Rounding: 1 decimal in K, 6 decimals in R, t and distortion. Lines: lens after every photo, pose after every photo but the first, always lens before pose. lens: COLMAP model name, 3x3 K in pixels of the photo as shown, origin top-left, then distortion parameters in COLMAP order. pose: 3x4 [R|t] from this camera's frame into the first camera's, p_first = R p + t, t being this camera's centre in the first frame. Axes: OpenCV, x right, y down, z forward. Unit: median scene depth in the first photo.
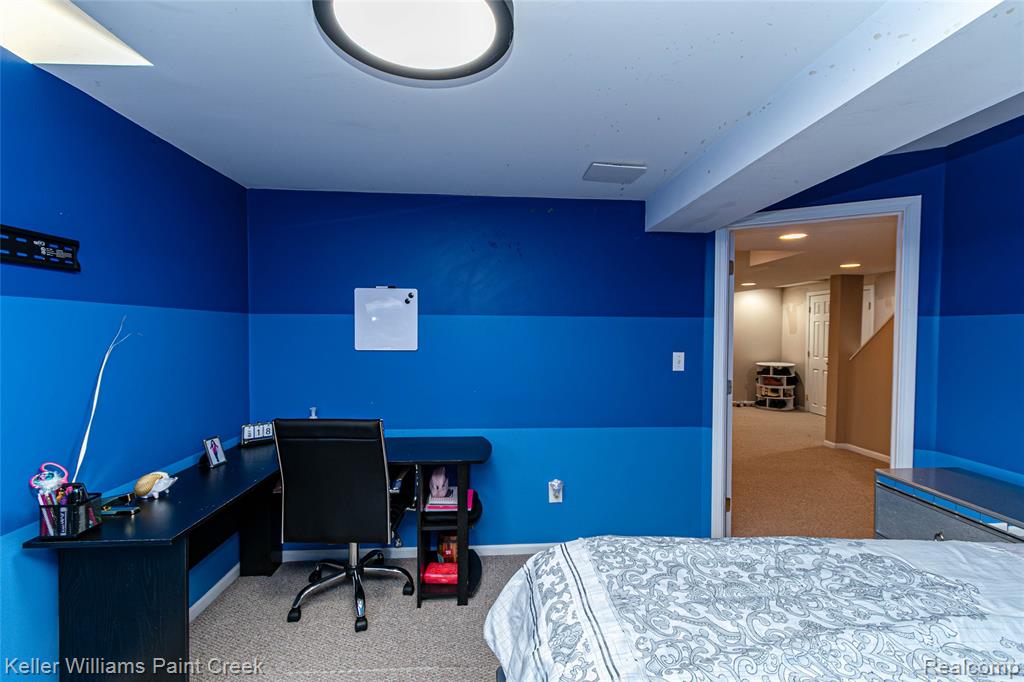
lens RADIAL K [[458.0, 0, 513.6], [0, 458.0, 344.7], [0, 0, 1]] dist [0.001282, -0.000438]
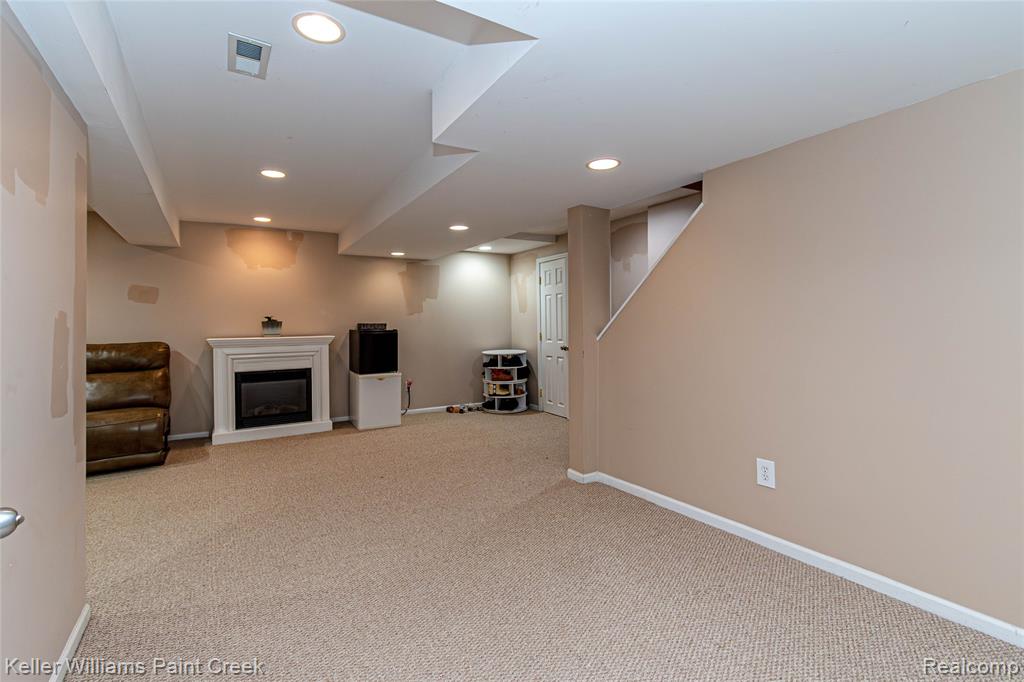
lens RADIAL K [[474.0, 0, 499.3], [0, 474.0, 326.9], [0, 0, 1]] dist [-0.000083, -0.000345]
pose [[0.882313, -0.015386, 0.470412, 0.196265], [0.029578, 0.999303, -0.022791, 0.018575], [-0.469733, 0.034023, 0.882152, 0.311184]]
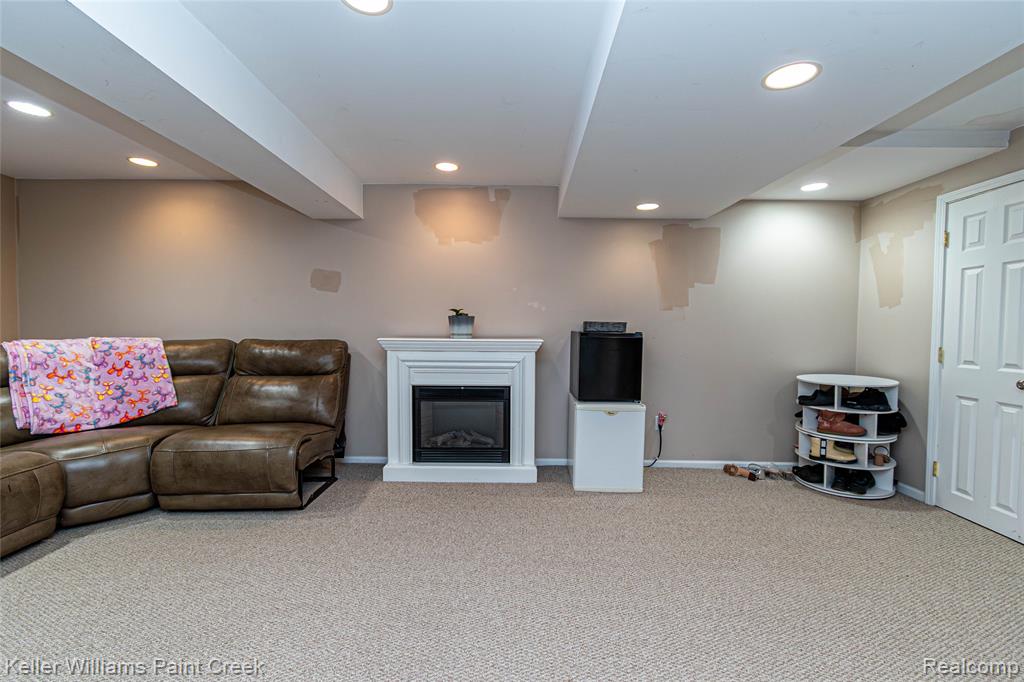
lens RADIAL K [[458.0, 0, 513.6], [0, 458.0, 344.7], [0, 0, 1]] dist [0.001282, -0.000438]
pose [[0.999305, 0.010306, -0.035811, 0.292988], [-0.010214, 0.999944, 0.002760, 0.012984], [0.035838, -0.002393, 0.999355, 0.588439]]
